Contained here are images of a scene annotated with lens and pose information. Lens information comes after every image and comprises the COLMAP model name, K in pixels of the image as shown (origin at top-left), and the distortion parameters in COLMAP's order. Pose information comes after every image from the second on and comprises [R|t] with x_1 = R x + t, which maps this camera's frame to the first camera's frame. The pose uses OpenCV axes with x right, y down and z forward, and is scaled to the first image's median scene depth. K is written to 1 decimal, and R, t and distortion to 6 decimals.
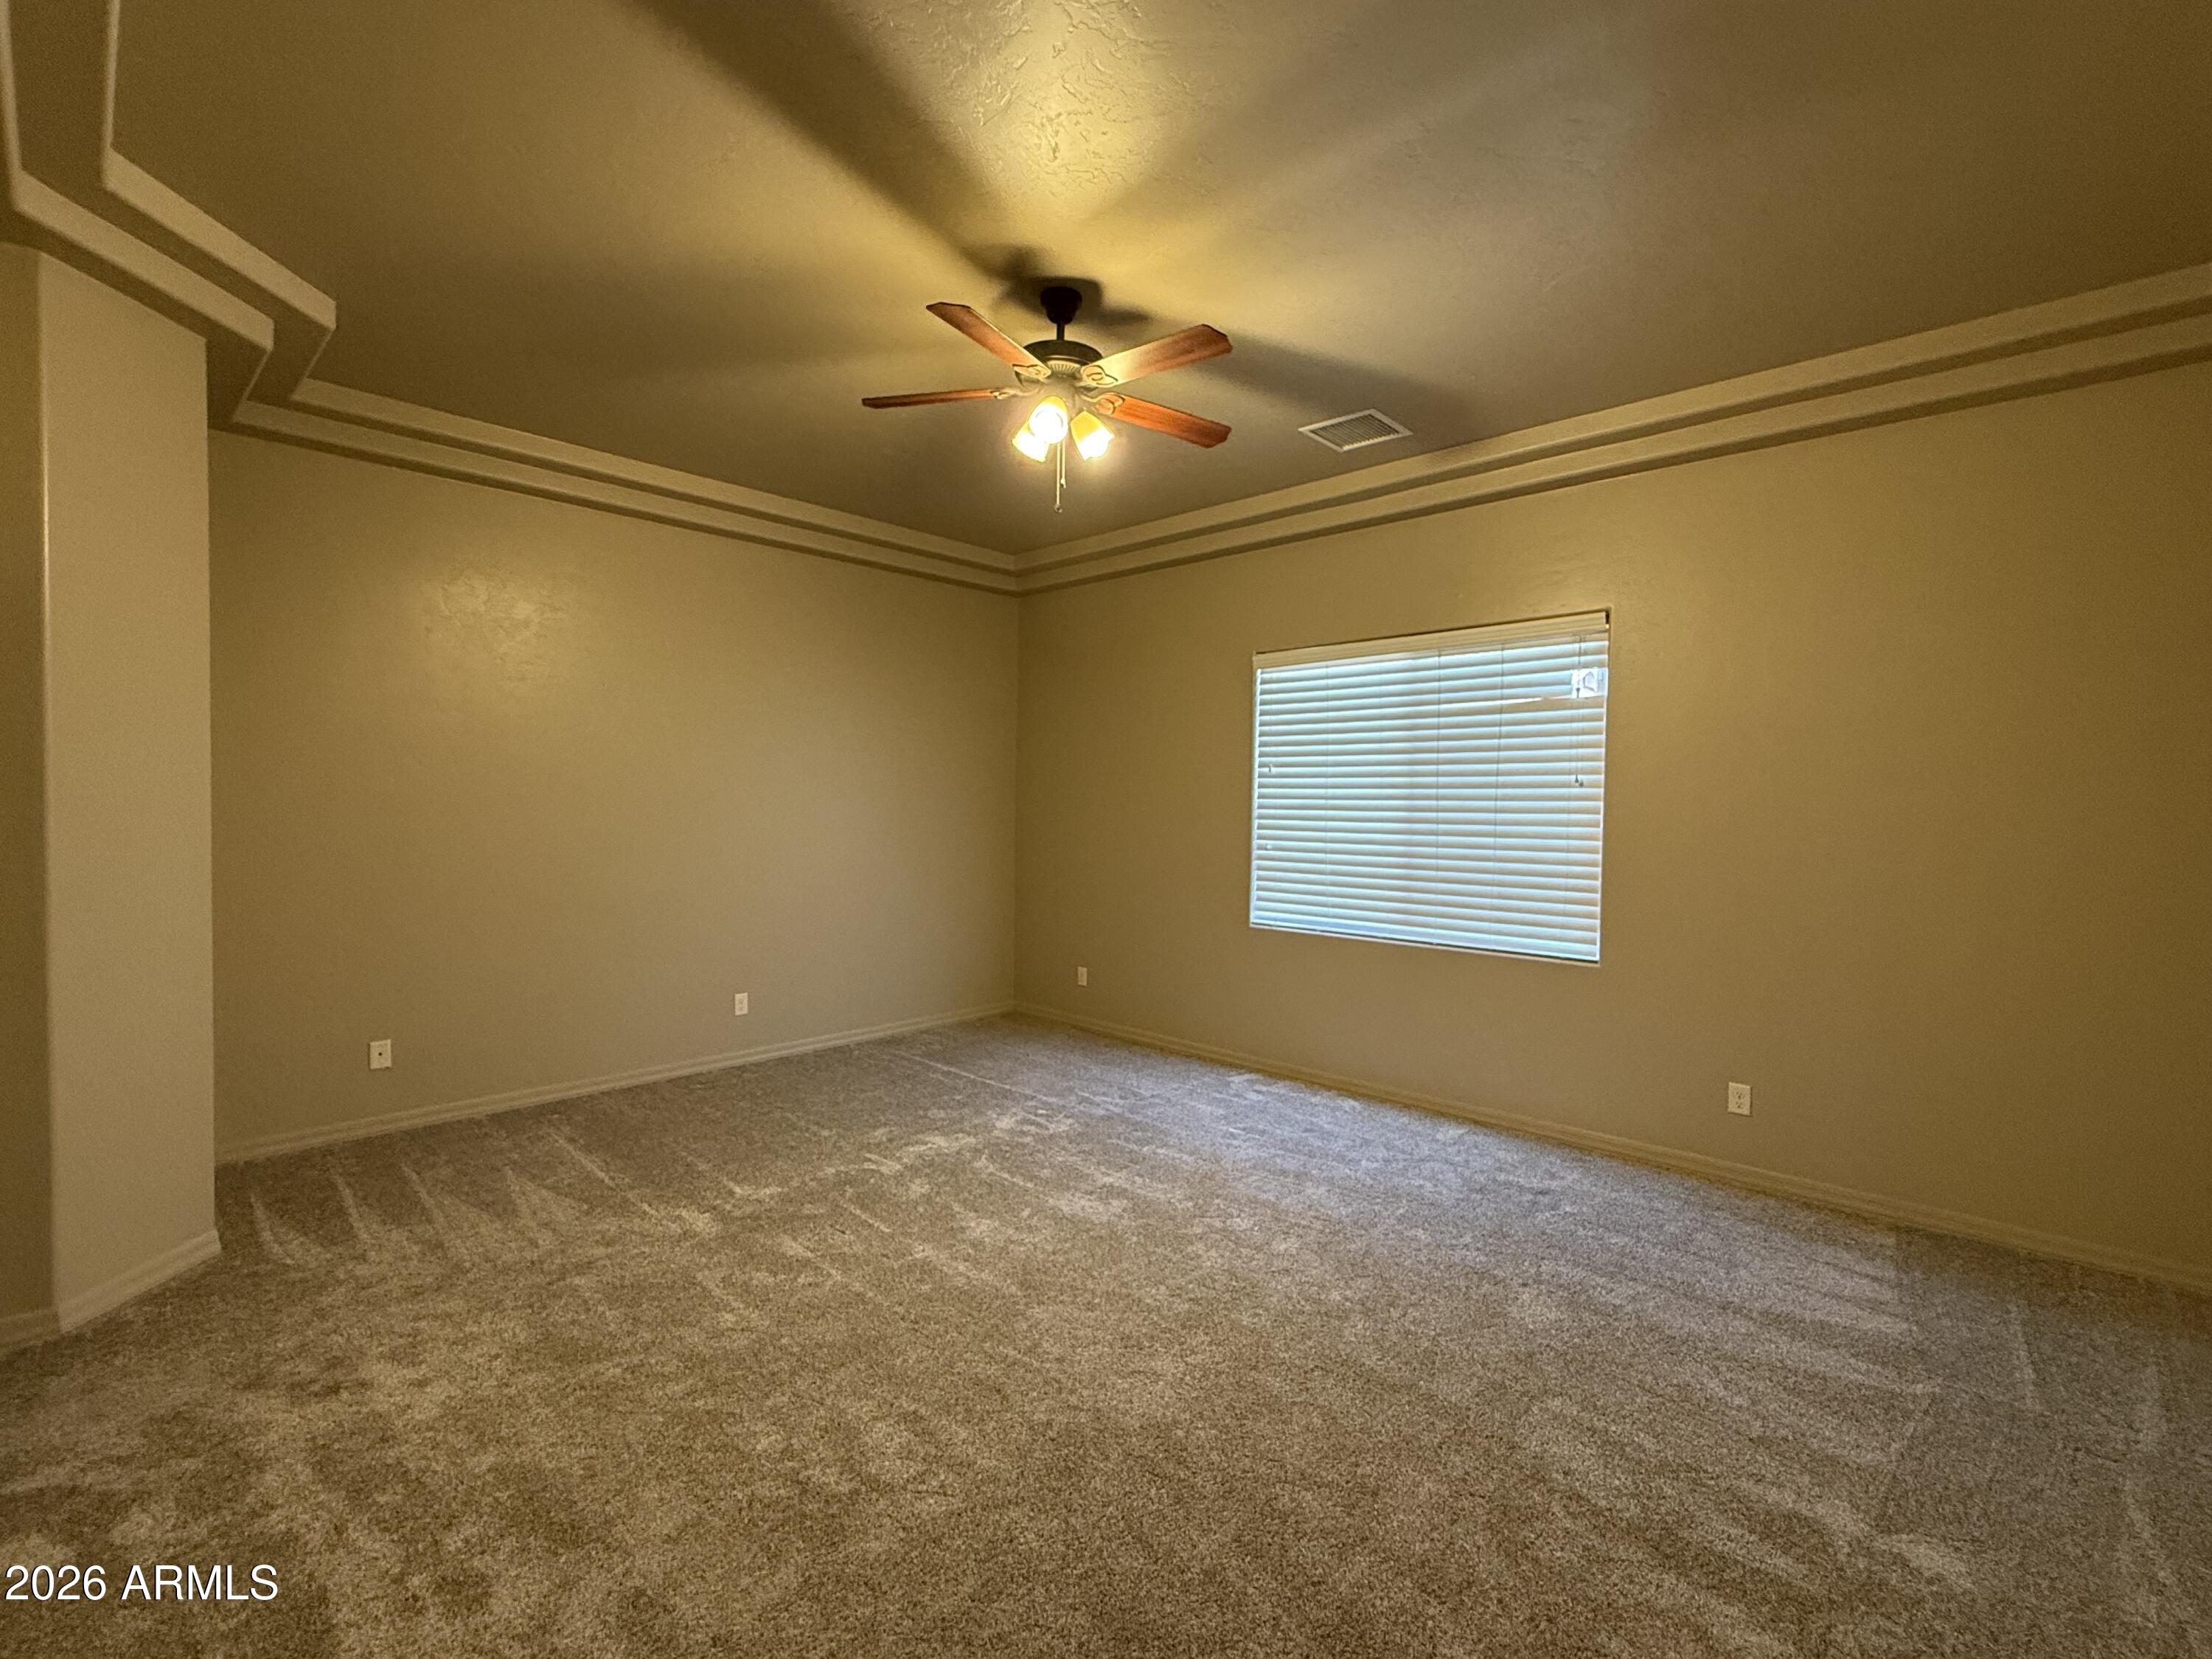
lens RADIAL K [[962.2, 0, 1112.1], [0, 962.2, 821.8], [0, 0, 1]] dist [0.001036, 0.000253]
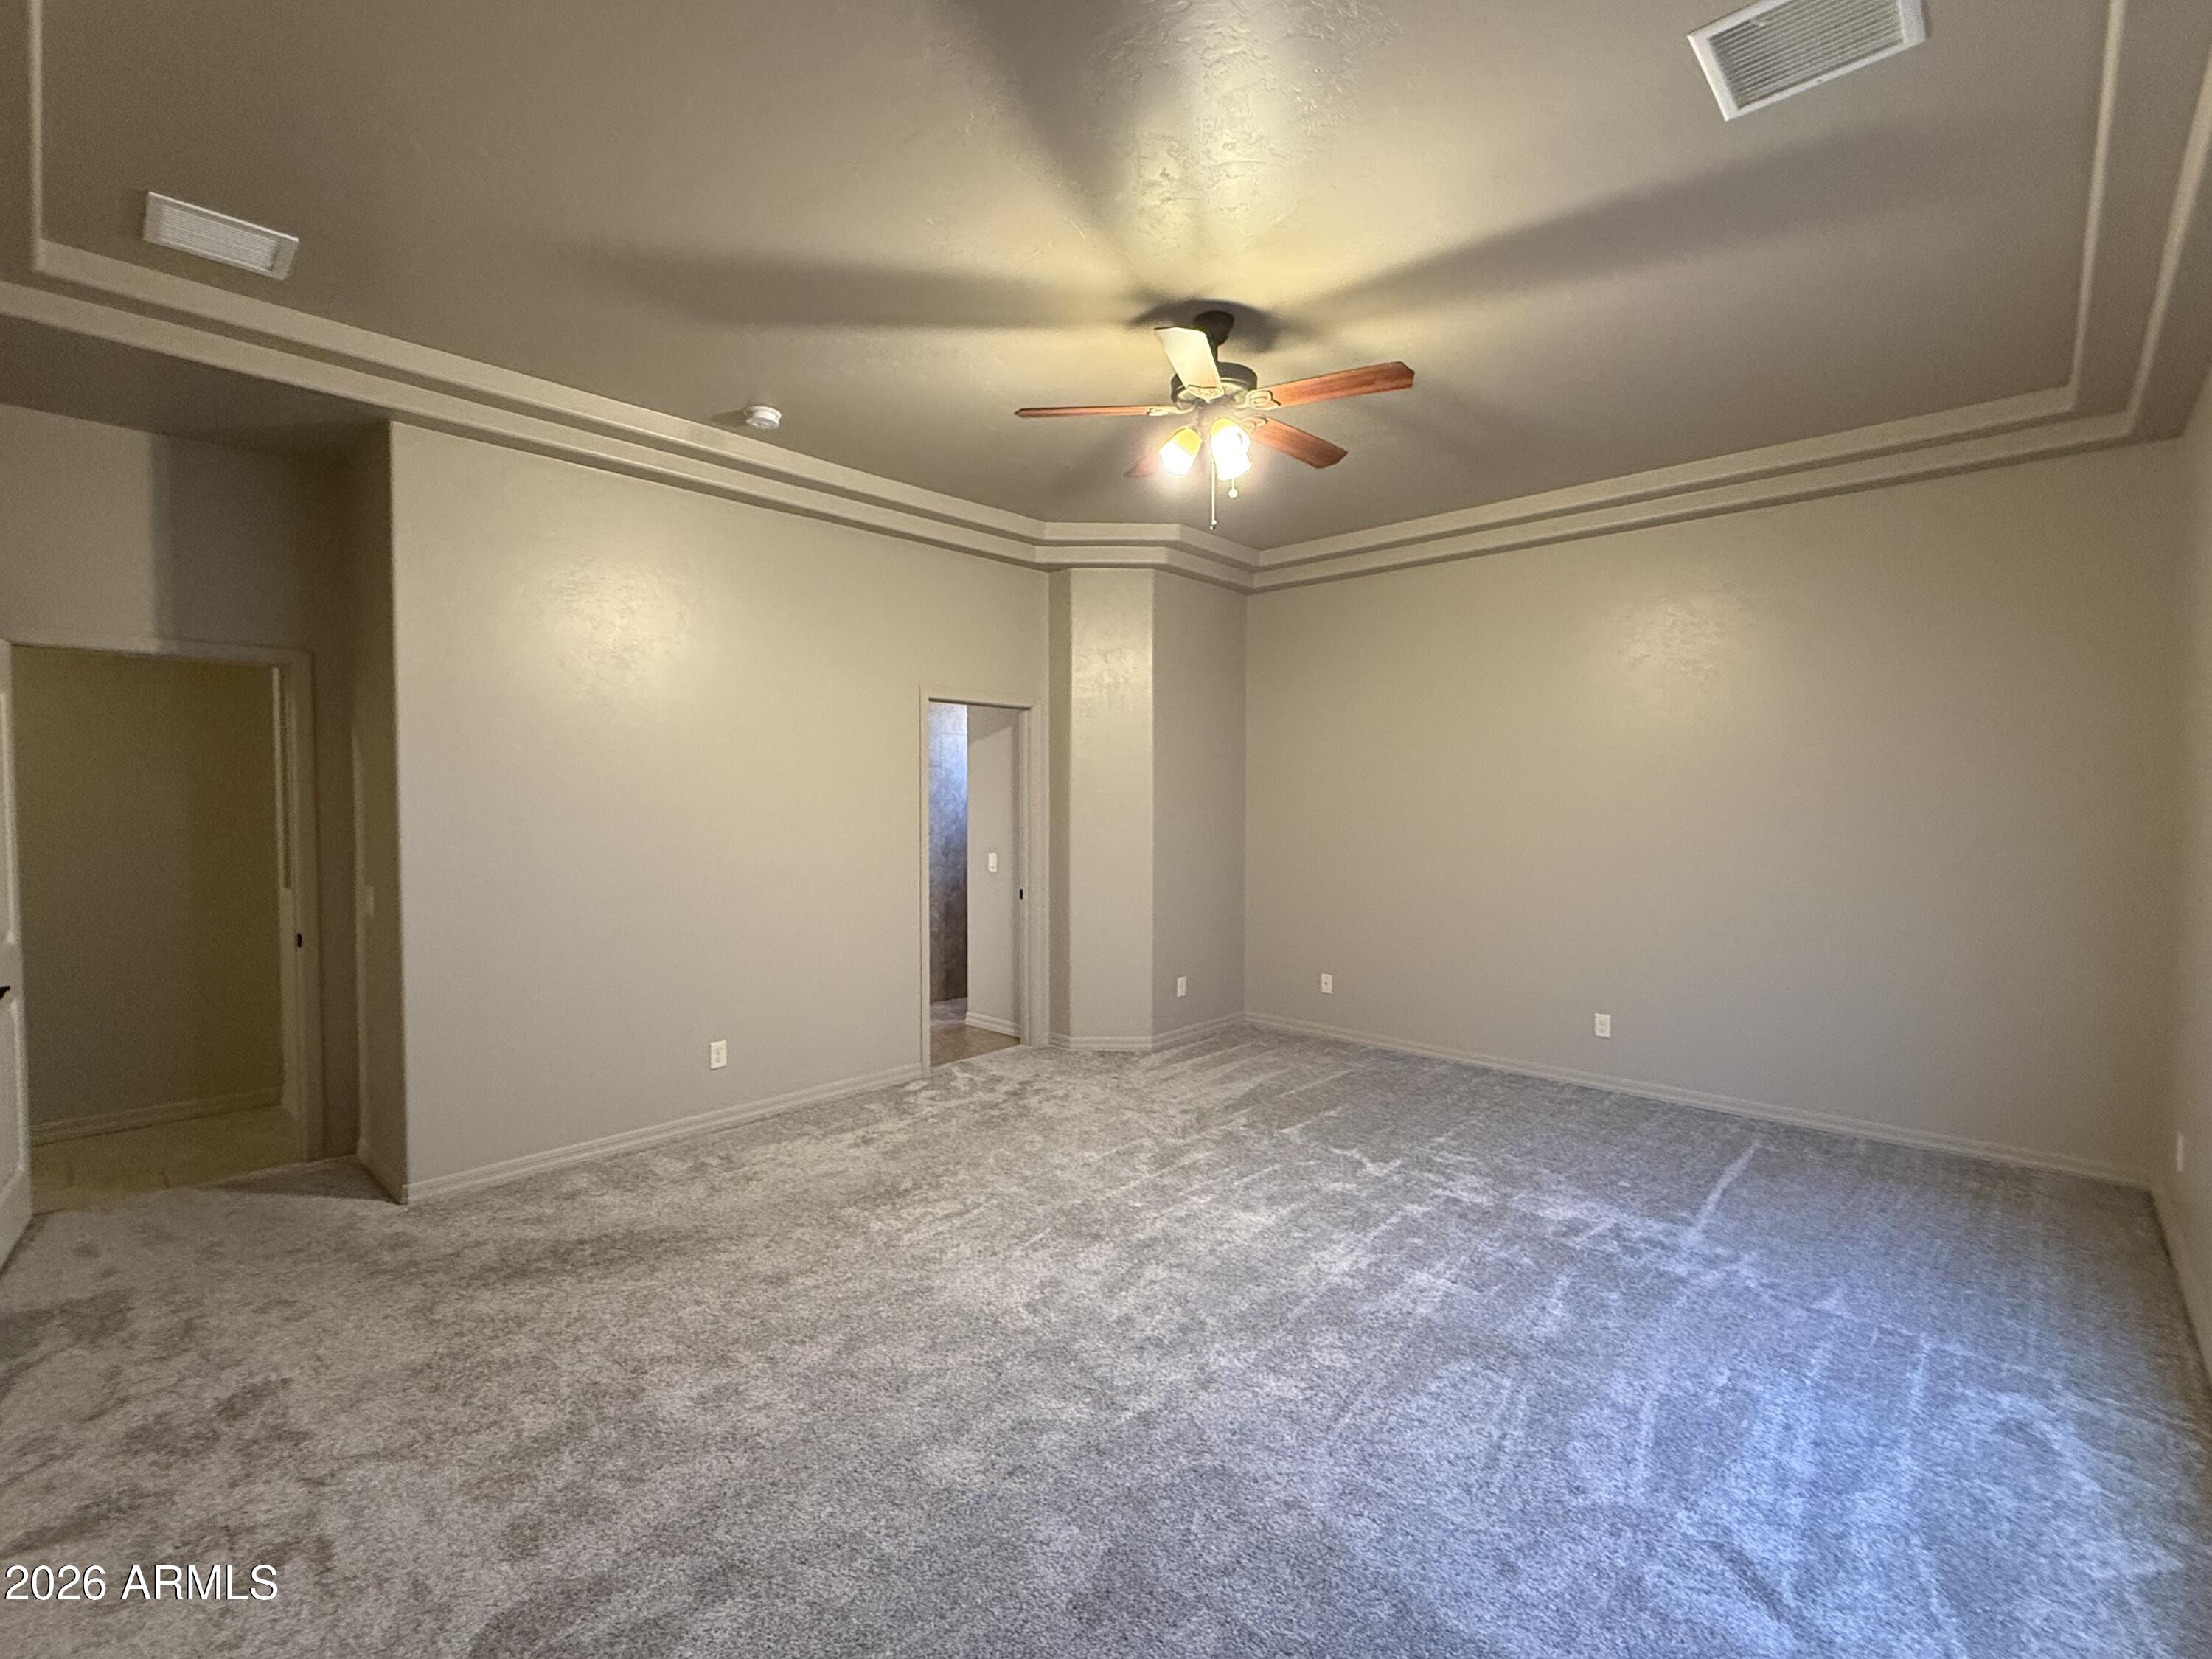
lens RADIAL K [[962.2, 0, 1111.5], [0, 962.2, 827.4], [0, 0, 1]] dist [0.001036, 0.000253]
pose [[0.037290, 0.016005, -0.999176, 0.807330], [-0.020533, 0.999673, 0.015247, -0.015131], [0.999094, 0.019948, 0.037607, 0.710301]]
